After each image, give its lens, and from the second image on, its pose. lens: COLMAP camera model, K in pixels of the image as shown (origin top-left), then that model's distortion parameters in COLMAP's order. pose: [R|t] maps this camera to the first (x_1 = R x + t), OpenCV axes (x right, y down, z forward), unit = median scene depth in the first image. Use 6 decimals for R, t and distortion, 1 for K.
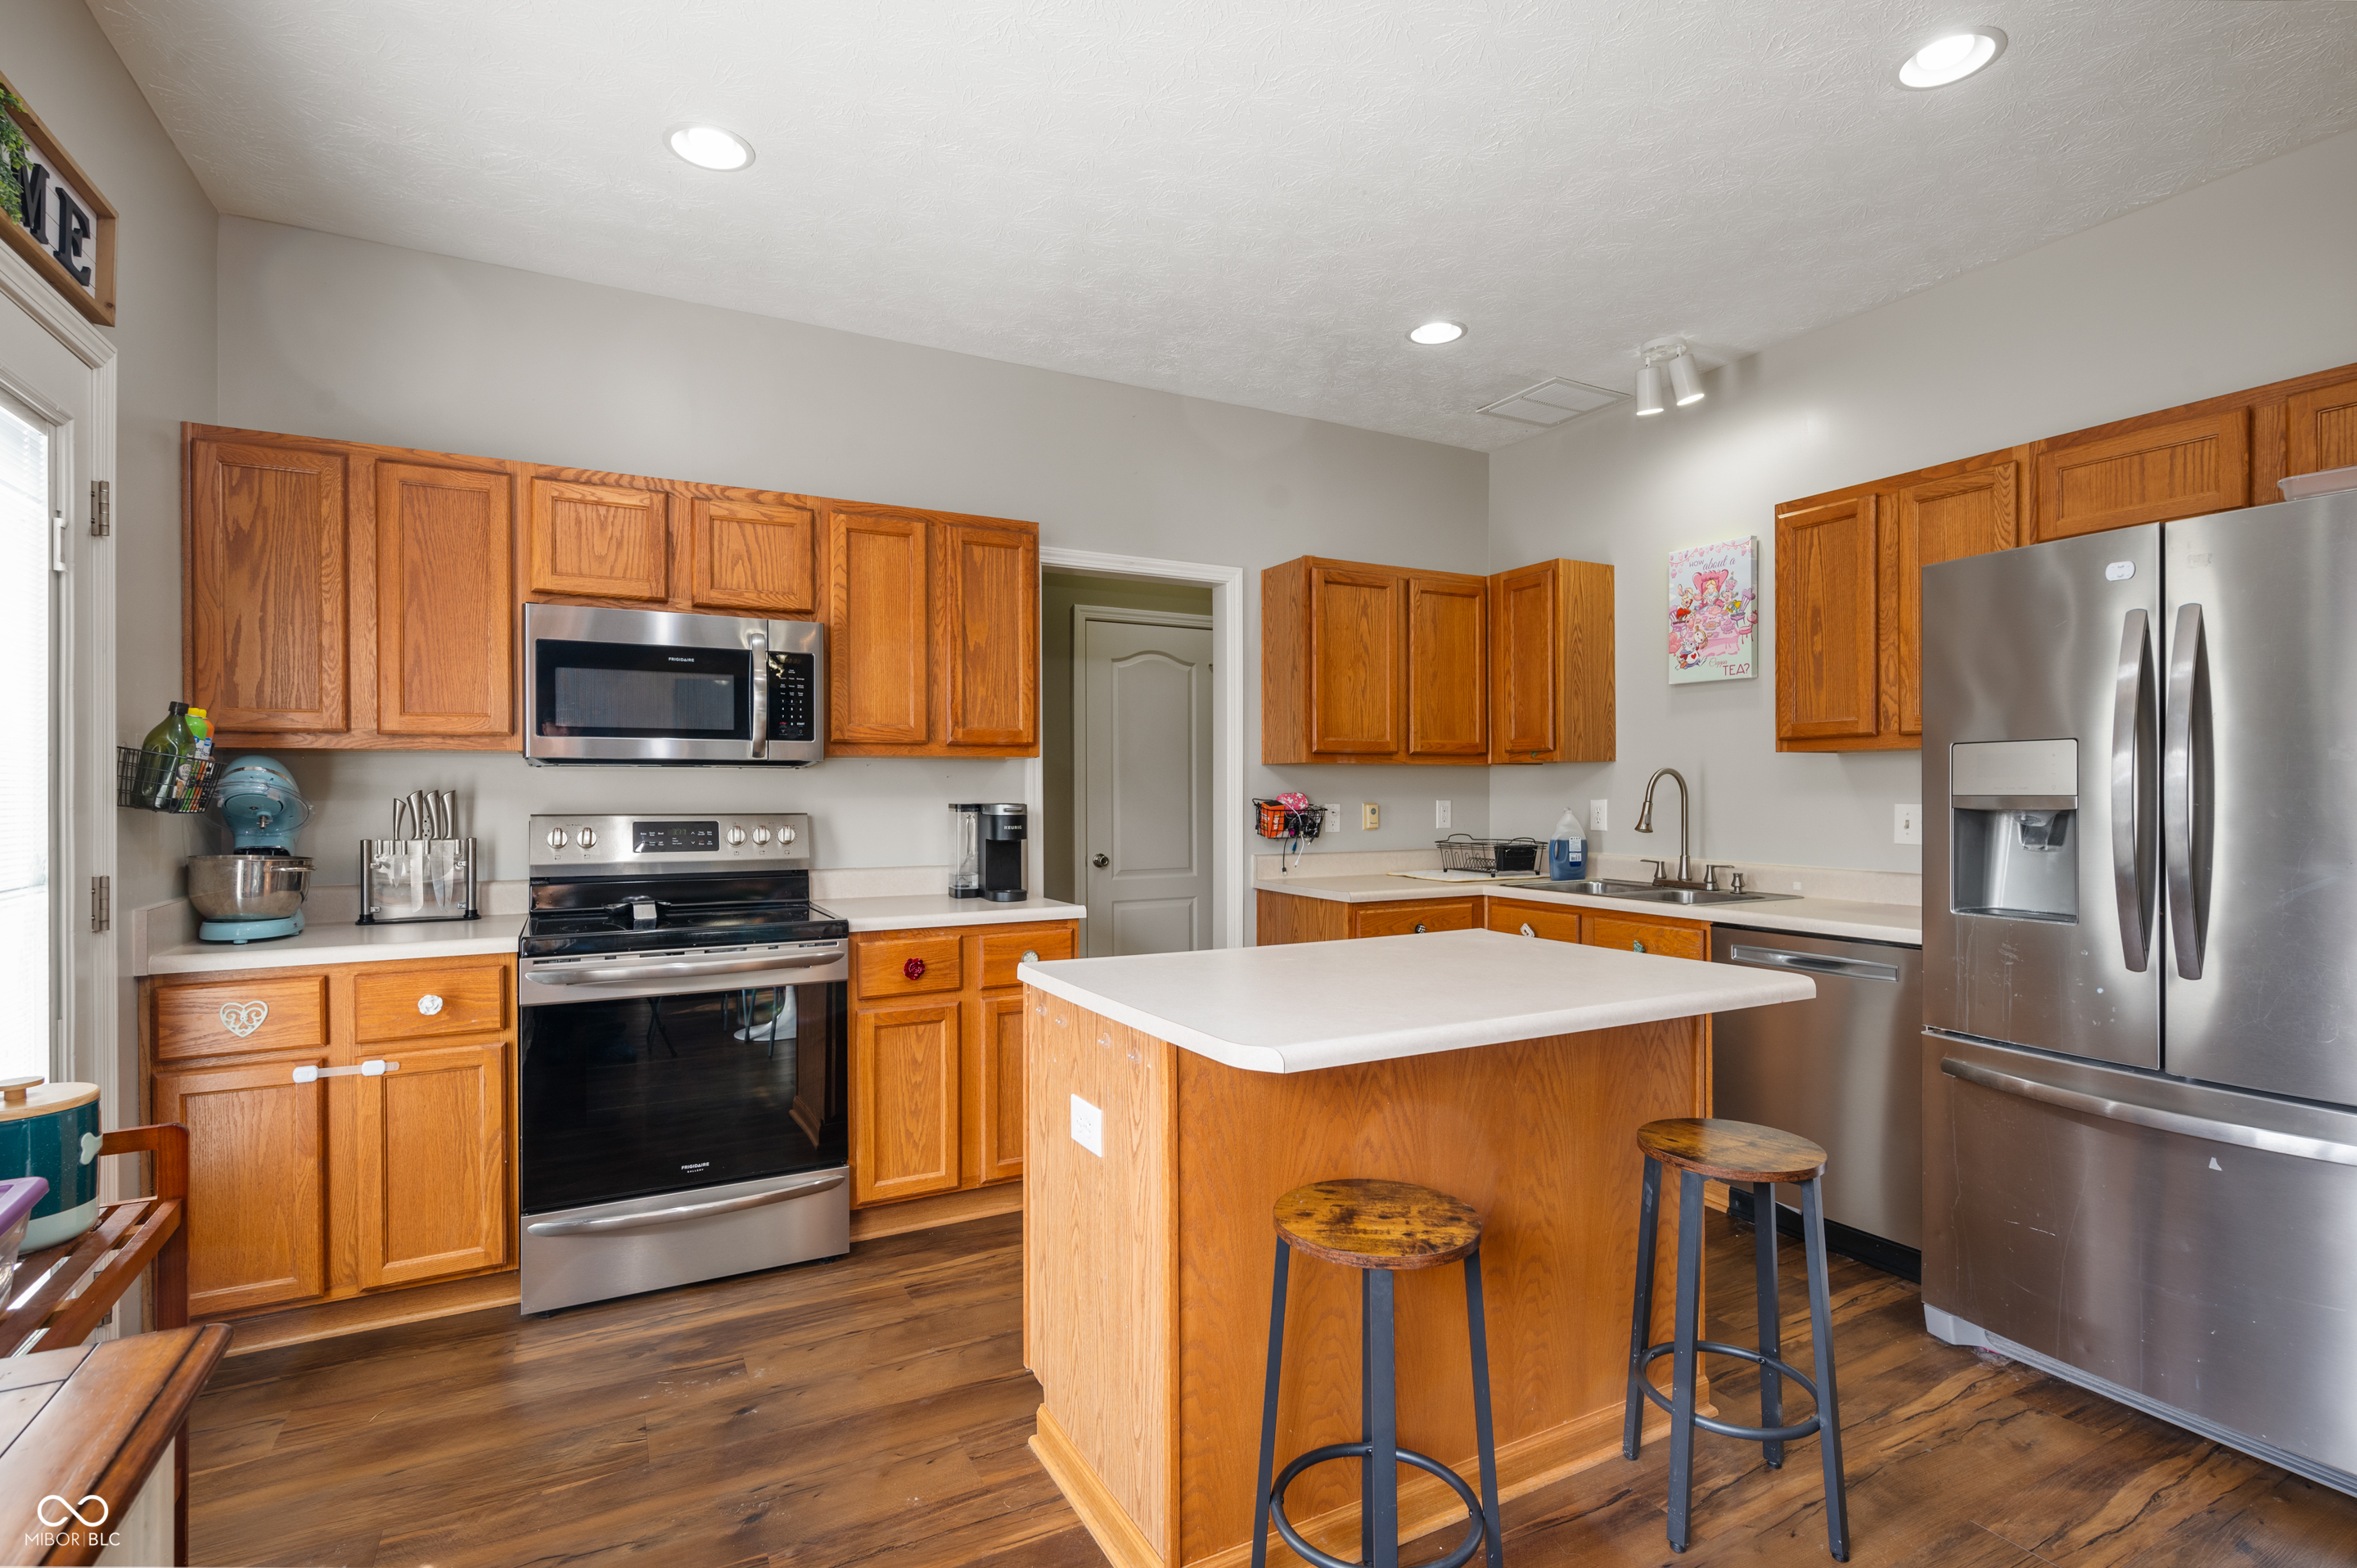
lens RADIAL K [[1119.6, 0, 1177.2], [0, 1119.6, 787.8], [0, 0, 1]] dist [-0.002722, 0.000044]
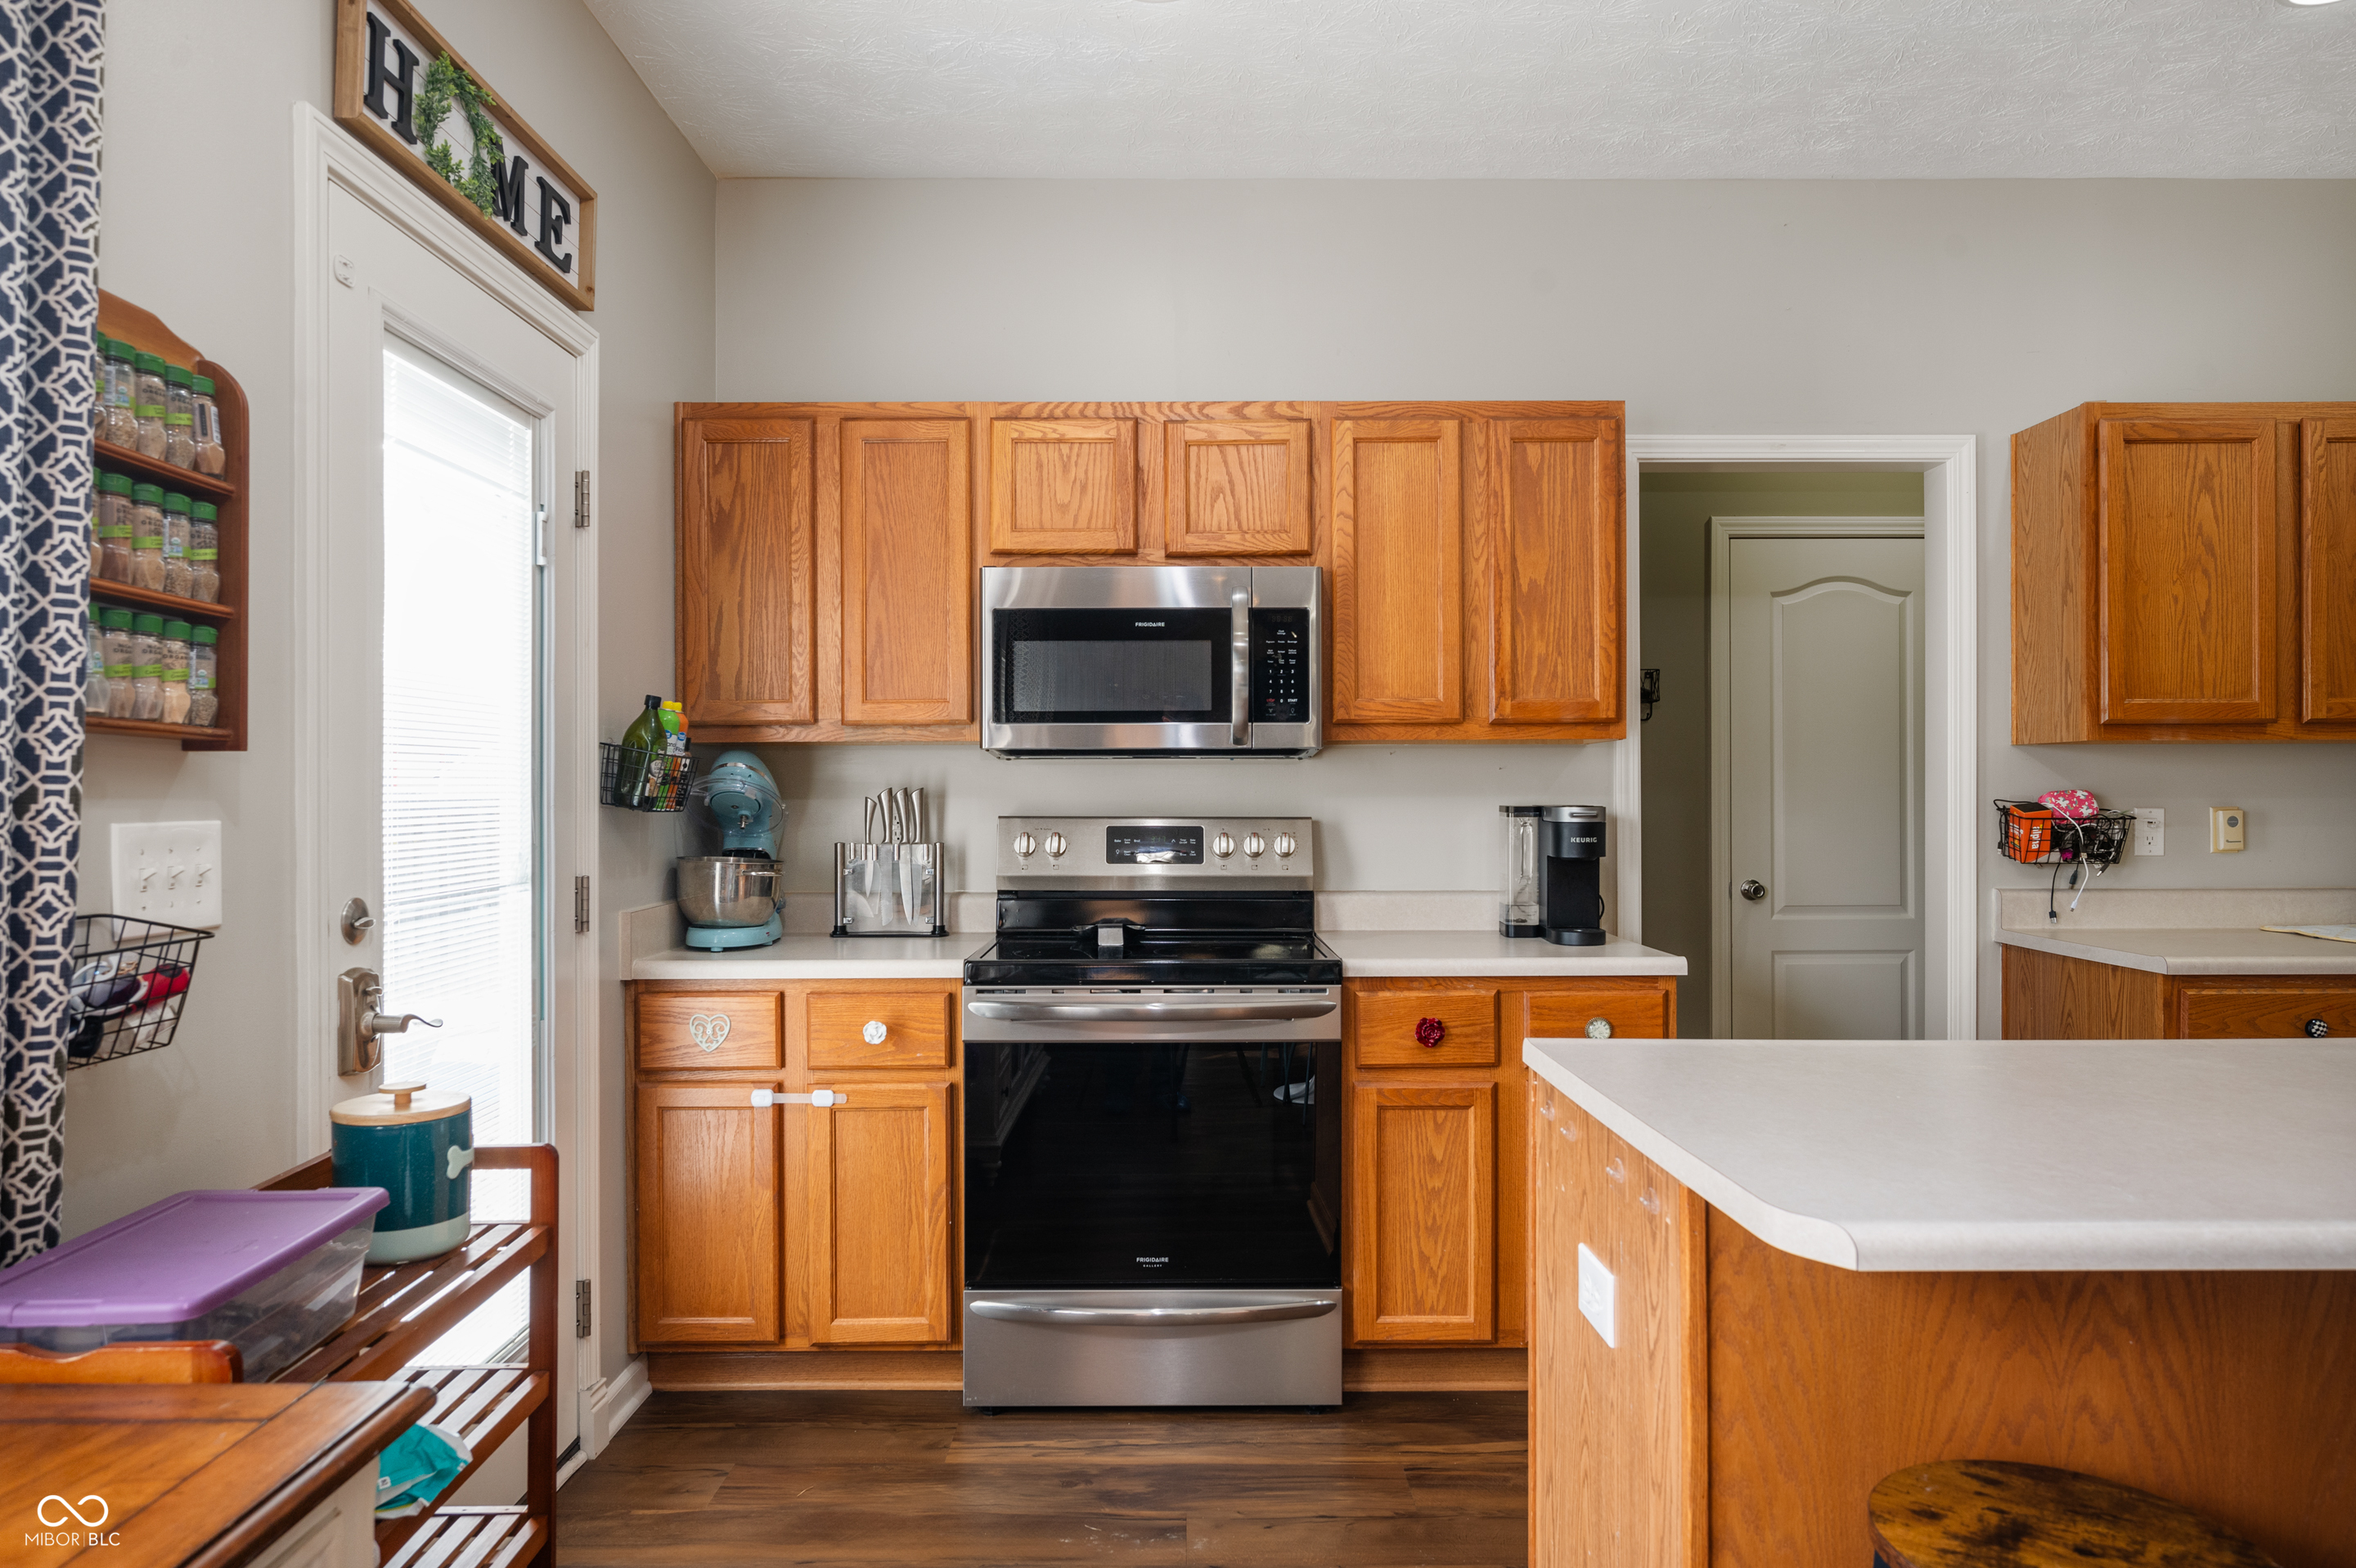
lens RADIAL K [[1474.7, 0, 1175.7], [0, 1474.7, 784.8], [0, 0, 1]] dist [-0.004254, 0.001427]
pose [[0.882629, -0.001983, -0.470067, 0.073430], [0.002135, 0.999998, -0.000209, 0.000738], [0.470066, -0.000819, 0.882631, 0.079764]]
